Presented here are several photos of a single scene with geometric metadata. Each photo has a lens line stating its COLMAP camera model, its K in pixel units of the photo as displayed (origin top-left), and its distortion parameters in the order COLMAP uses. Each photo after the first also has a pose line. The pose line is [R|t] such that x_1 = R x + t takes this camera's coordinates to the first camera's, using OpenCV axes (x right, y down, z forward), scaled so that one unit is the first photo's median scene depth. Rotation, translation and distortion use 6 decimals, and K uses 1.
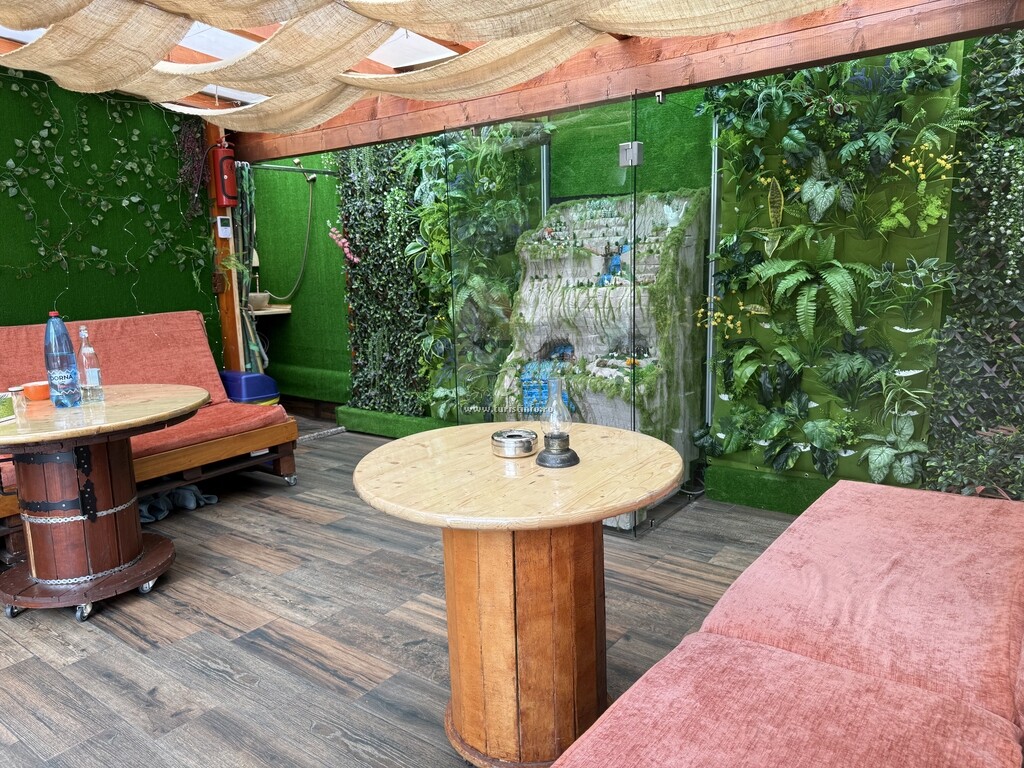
lens RADIAL K [[719.8, 0, 512.8], [0, 719.8, 382.6], [0, 0, 1]] dist [-0.005723, 0.000830]
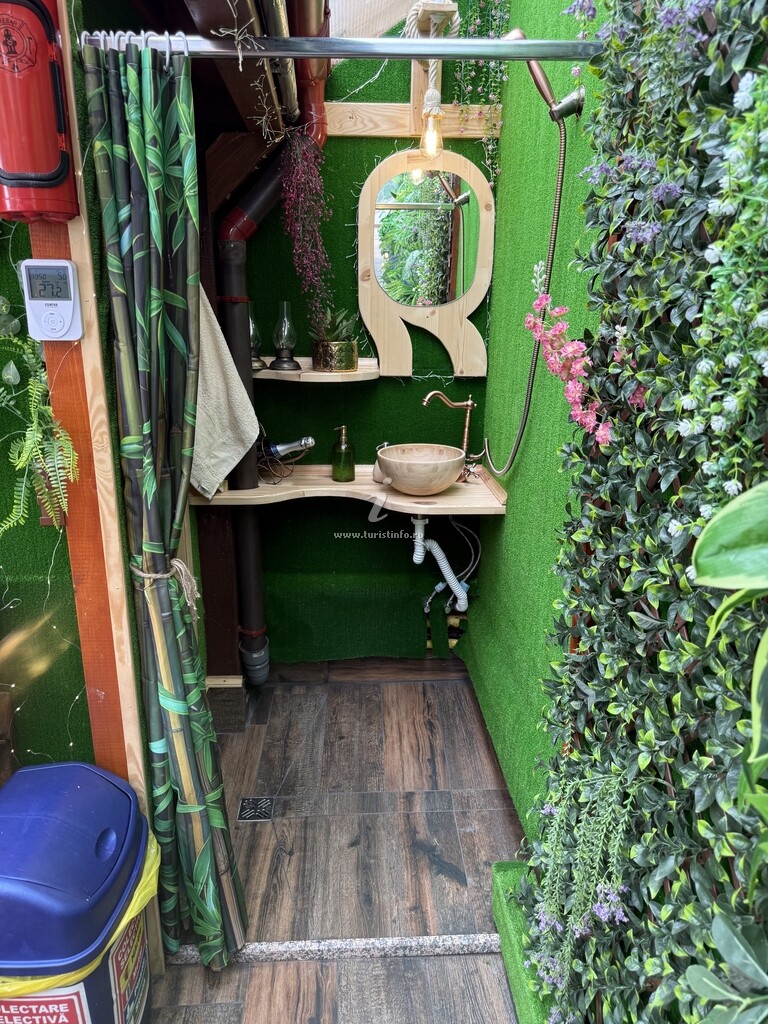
lens RADIAL K [[719.8, 0, 384.2], [0, 719.8, 513.0], [0, 0, 1]] dist [-0.005723, 0.000830]
pose [[0.655979, 0.239579, -0.715747, -0.092582], [-0.138421, 0.970389, 0.197952, -0.183042], [0.741978, -0.030778, 0.669718, 0.793122]]
